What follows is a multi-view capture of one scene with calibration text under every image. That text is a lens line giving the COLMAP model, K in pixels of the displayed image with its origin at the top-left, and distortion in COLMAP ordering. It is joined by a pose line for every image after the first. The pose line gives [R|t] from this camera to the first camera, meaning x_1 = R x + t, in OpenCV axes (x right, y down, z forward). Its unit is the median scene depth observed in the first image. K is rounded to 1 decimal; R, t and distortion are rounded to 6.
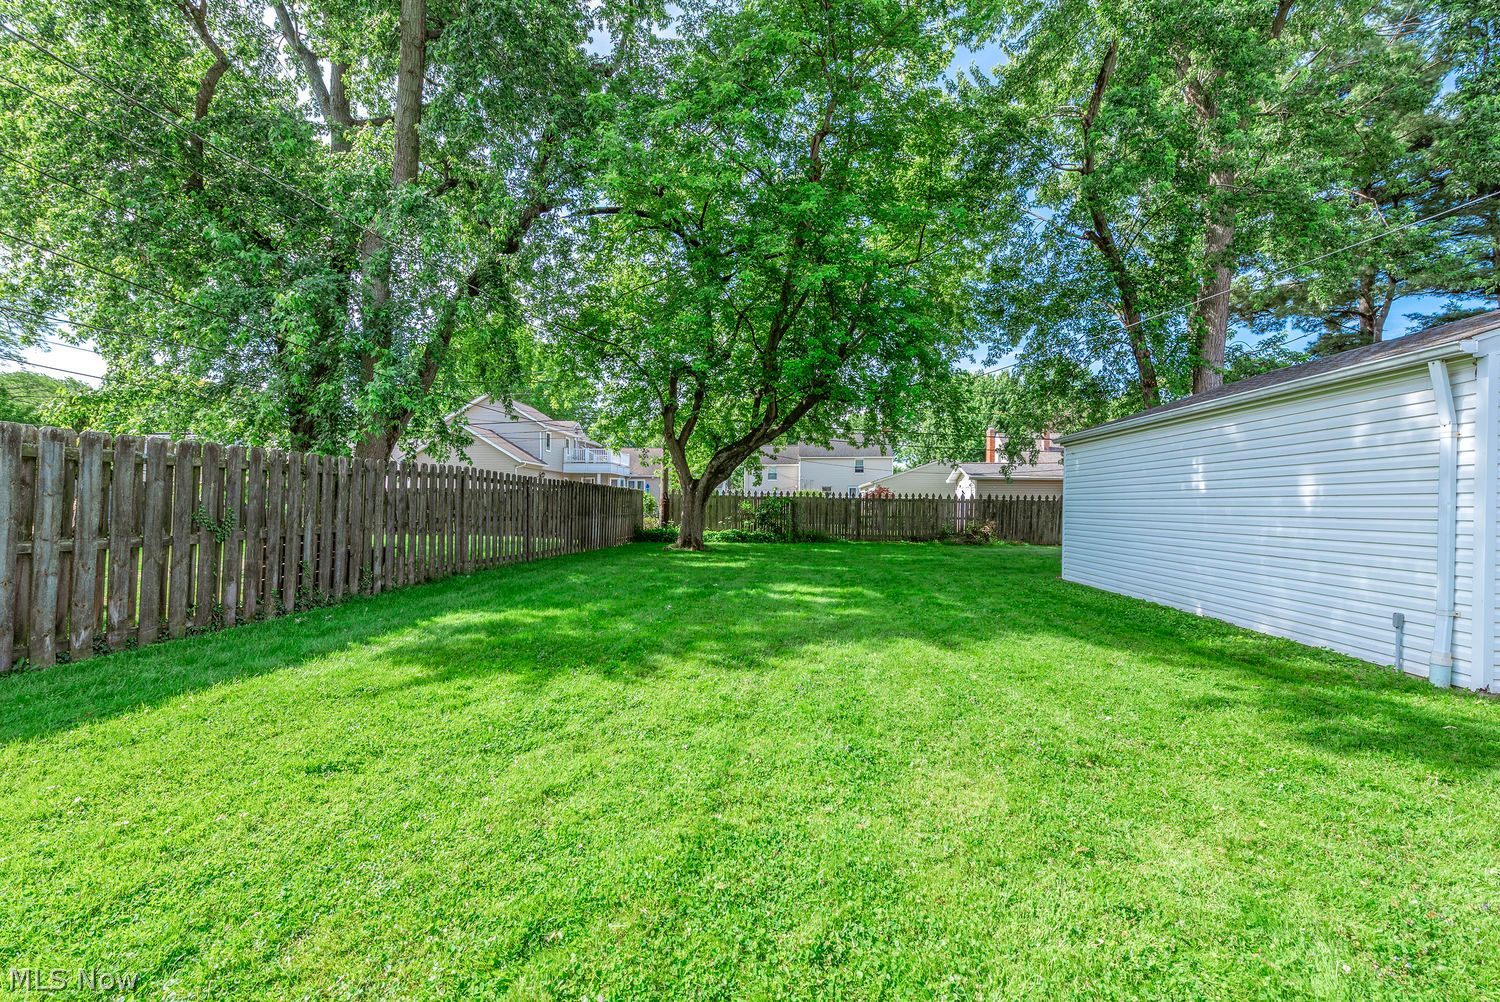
lens RADIAL K [[614.3, 0, 750.0], [0, 614.3, 501.0], [0, 0, 1]] dist [0.000606, -0.000609]
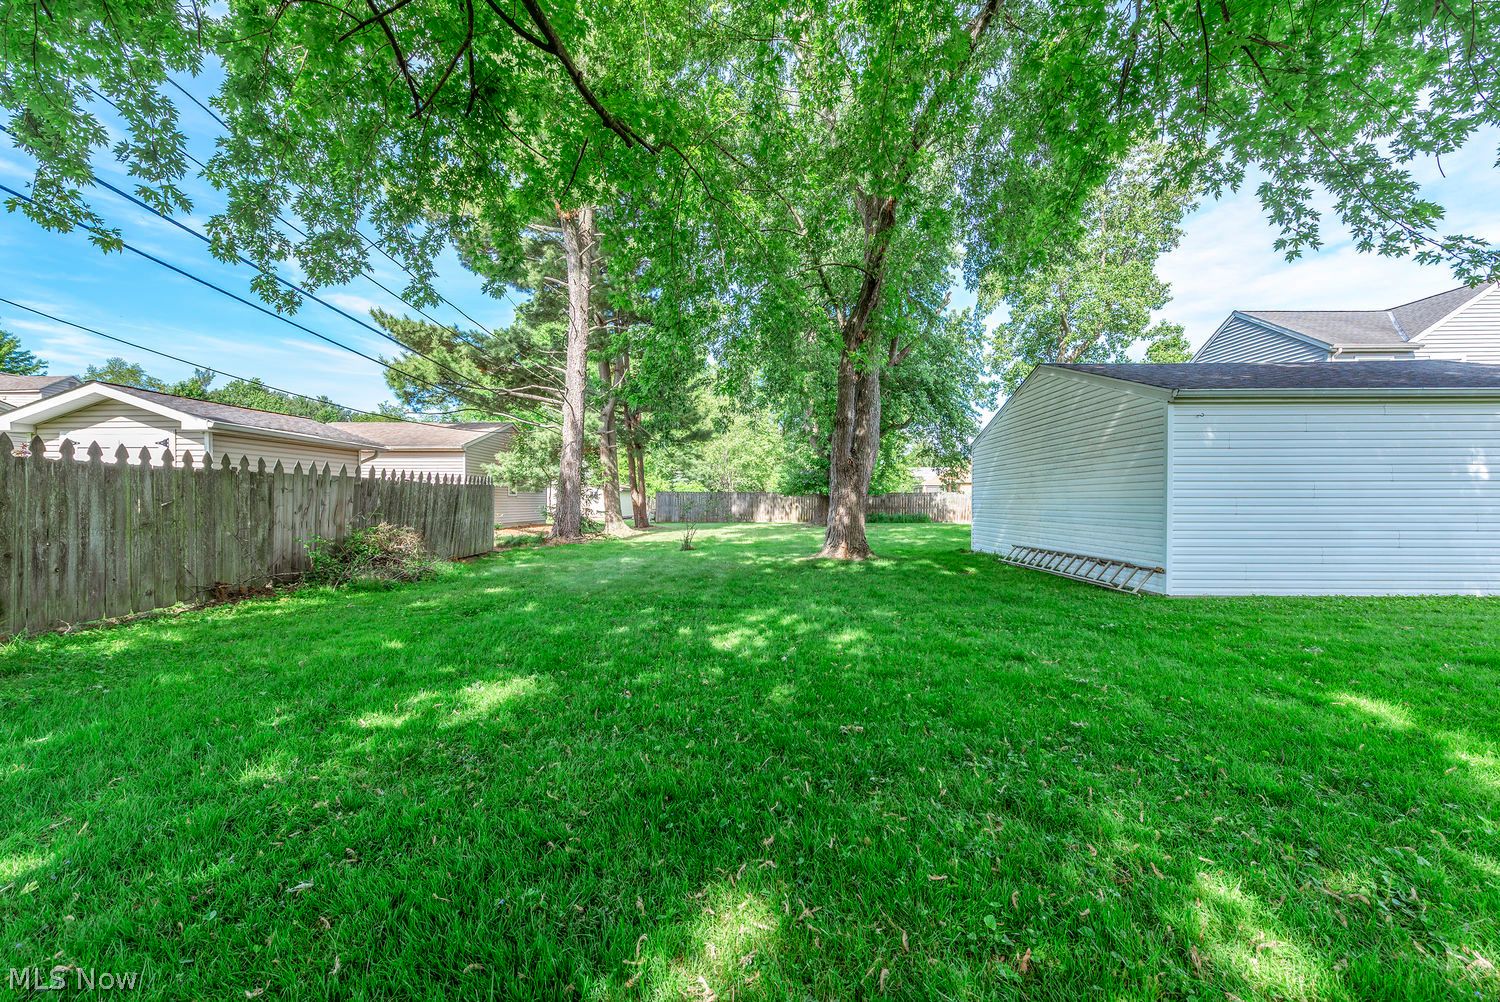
lens RADIAL K [[592.9, 0, 748.8], [0, 592.9, 505.3], [0, 0, 1]] dist [0.011184, -0.000695]
pose [[-0.059711, -0.015020, 0.998103, -0.078360], [-0.011994, 0.999825, 0.014328, 0.008131], [-0.998144, -0.011116, -0.059880, 0.750255]]
